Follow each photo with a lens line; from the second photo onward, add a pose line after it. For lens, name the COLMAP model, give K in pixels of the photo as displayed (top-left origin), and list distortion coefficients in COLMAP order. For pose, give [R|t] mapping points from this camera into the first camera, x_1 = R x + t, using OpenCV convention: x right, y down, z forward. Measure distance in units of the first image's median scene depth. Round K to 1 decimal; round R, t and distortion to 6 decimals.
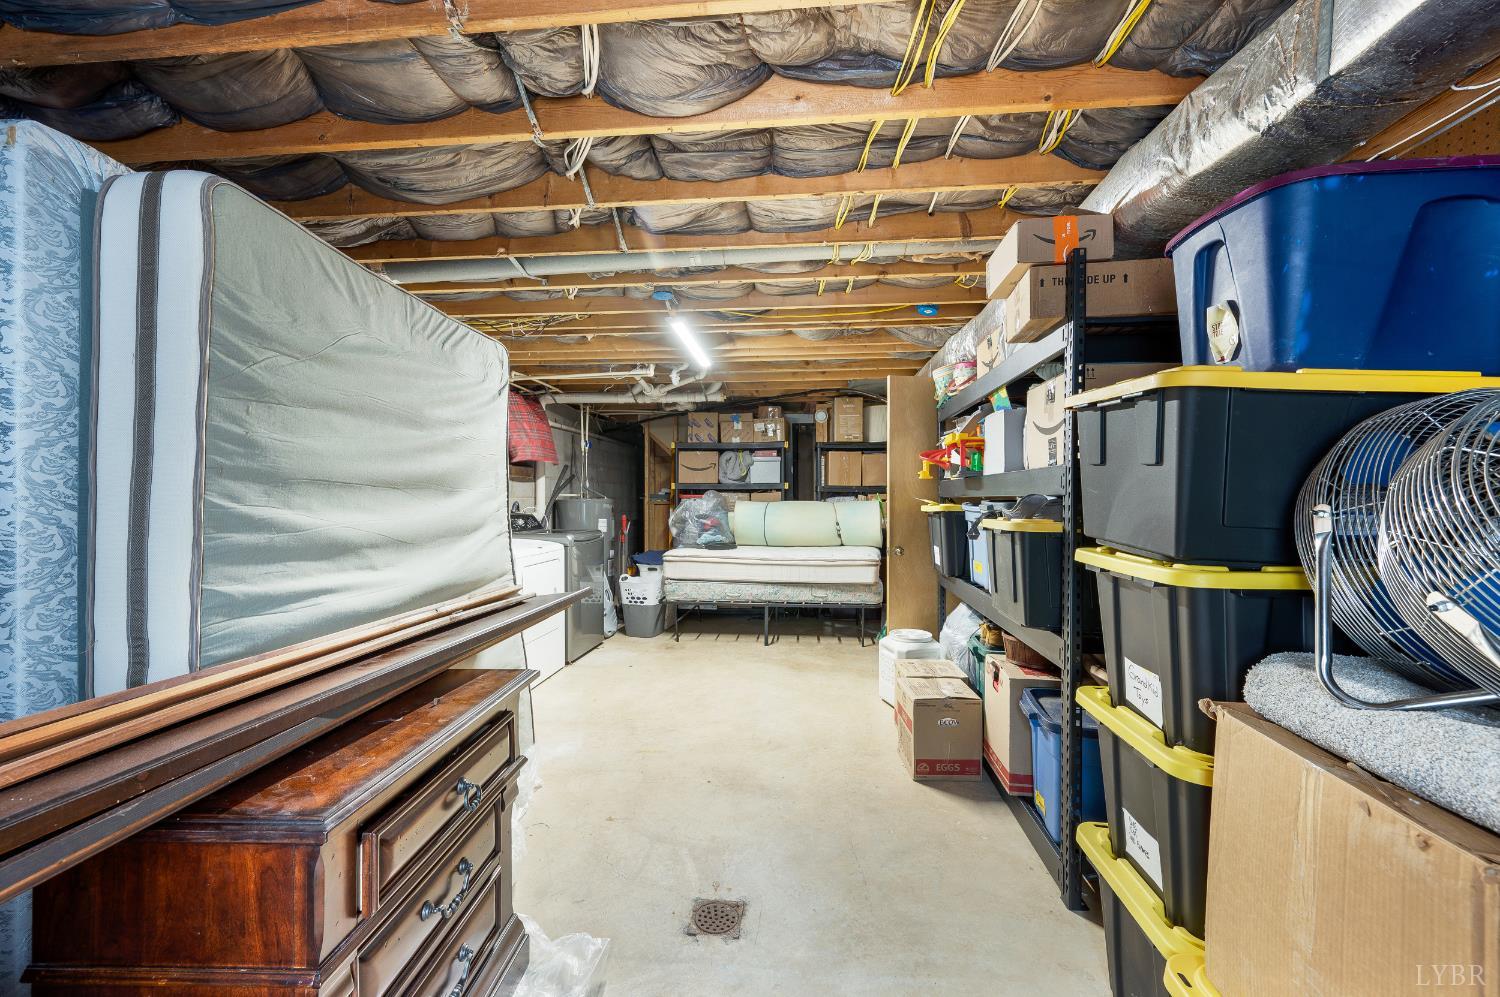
lens RADIAL K [[606.2, 0, 746.7], [0, 606.2, 494.6], [0, 0, 1]] dist [-0.001179, -0.000064]
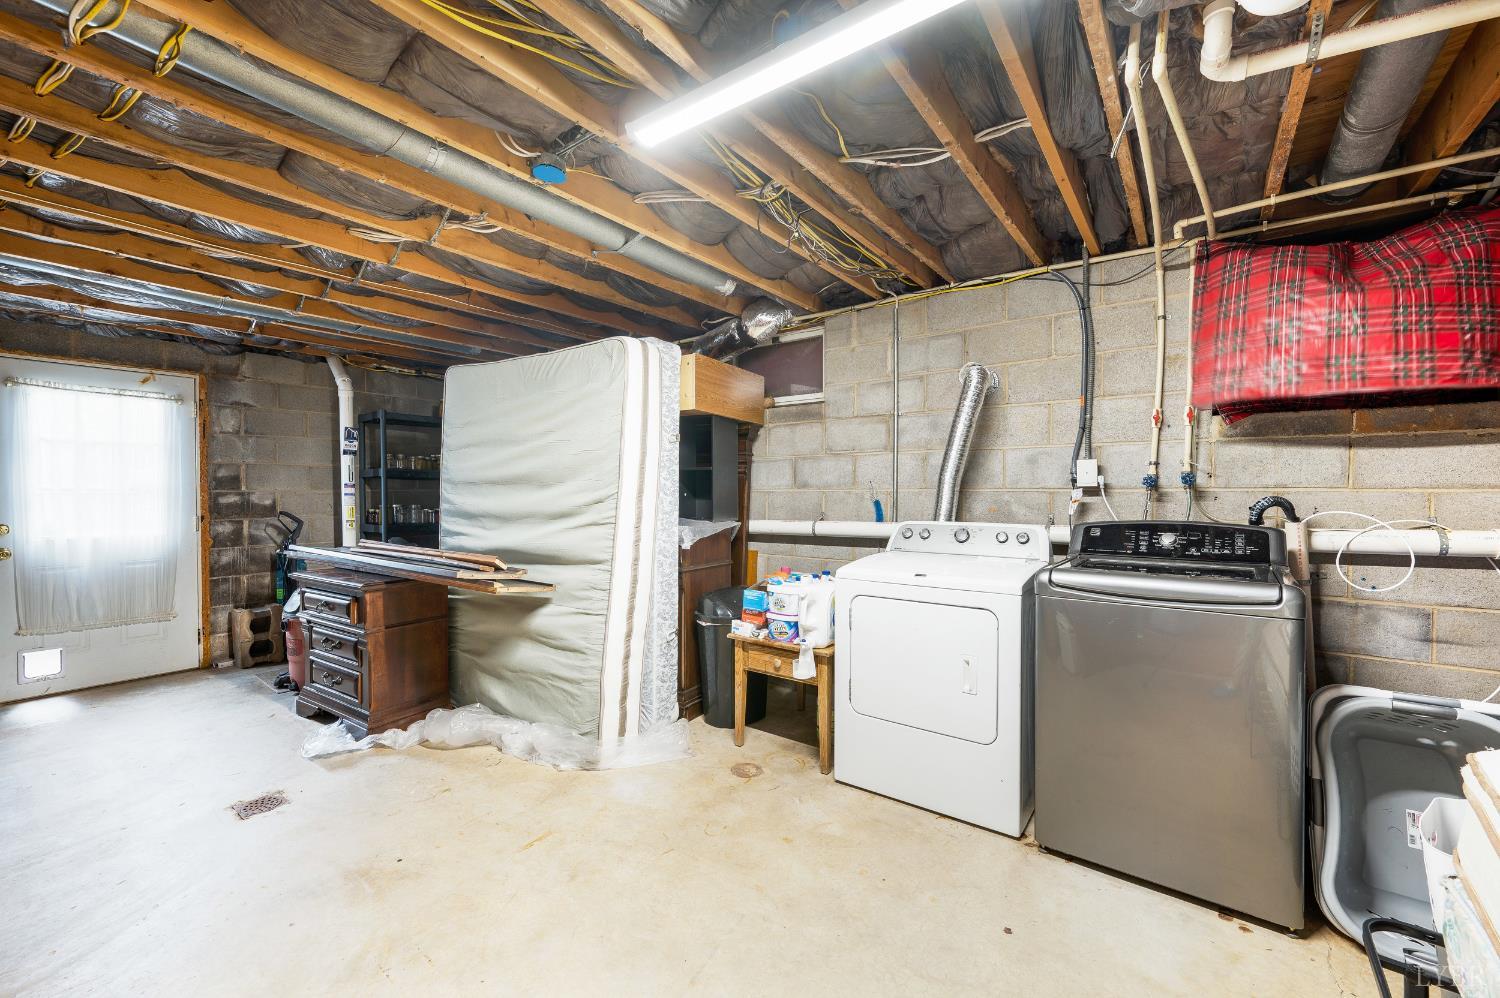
lens RADIAL K [[606.2, 0, 749.3], [0, 606.2, 498.5], [0, 0, 1]] dist [-0.001179, -0.000064]
pose [[-0.522676, 0.013431, -0.852426, 0.526201], [0.008585, 0.999908, 0.010491, 0.019225], [0.852488, -0.001835, -0.522743, 2.649184]]
